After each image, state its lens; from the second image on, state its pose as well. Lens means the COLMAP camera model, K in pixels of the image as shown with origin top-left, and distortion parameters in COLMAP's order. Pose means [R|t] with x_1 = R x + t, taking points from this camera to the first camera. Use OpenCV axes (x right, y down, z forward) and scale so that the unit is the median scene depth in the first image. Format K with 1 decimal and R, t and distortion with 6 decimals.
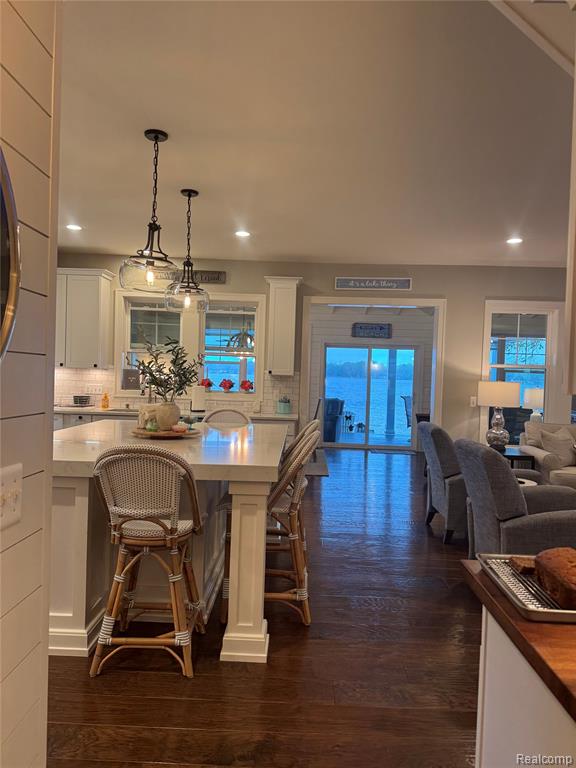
lens RADIAL K [[538.7, 0, 288.0], [0, 538.7, 384.0], [0, 0, 1]] dist [0.000439, -0.001164]
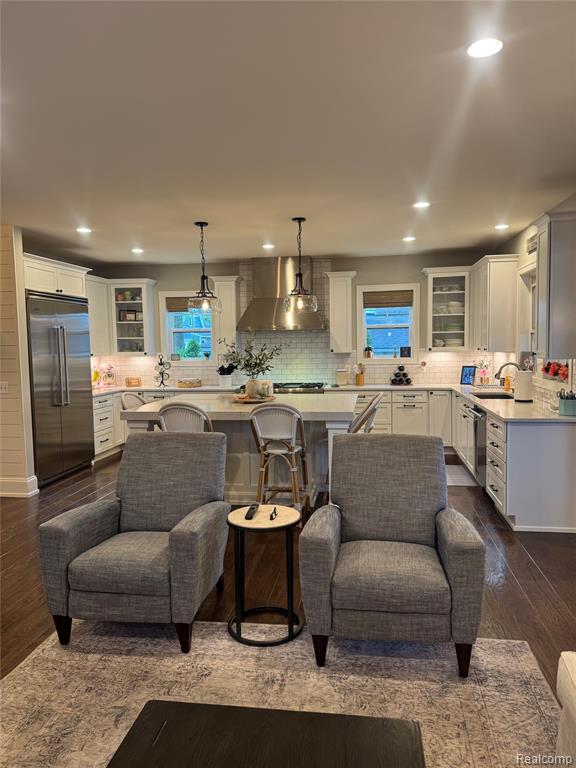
lens RADIAL K [[538.7, 0, 288.0], [0, 538.7, 384.0], [0, 0, 1]] dist [0.000439, -0.001164]
pose [[-0.162847, 0.050470, -0.985360, 0.714425], [-0.005593, 0.998628, 0.052074, -0.018125], [0.986636, 0.013991, -0.162341, 0.751180]]
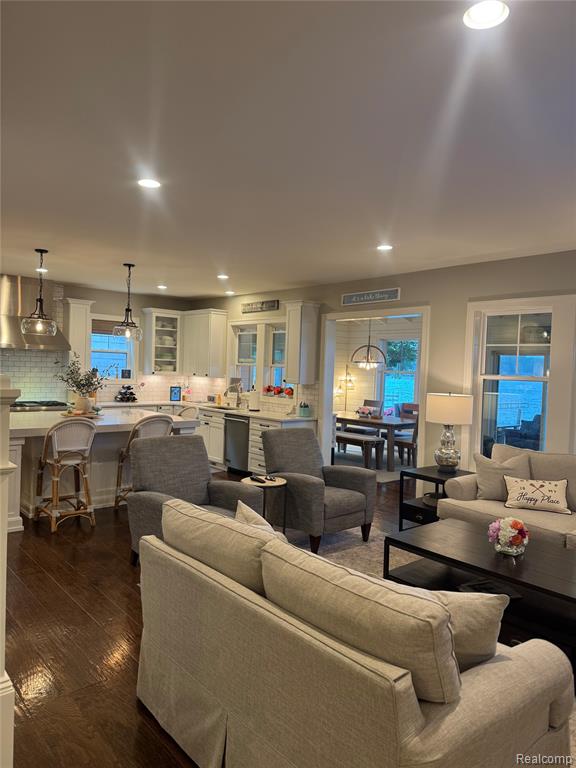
lens RADIAL K [[538.7, 0, 288.0], [0, 538.7, 384.0], [0, 0, 1]] dist [0.000439, -0.001164]
pose [[0.673234, 0.016073, -0.739254, 0.823502], [-0.029725, 0.999544, -0.005338, -0.007908], [0.738831, 0.025568, 0.673405, 0.186795]]
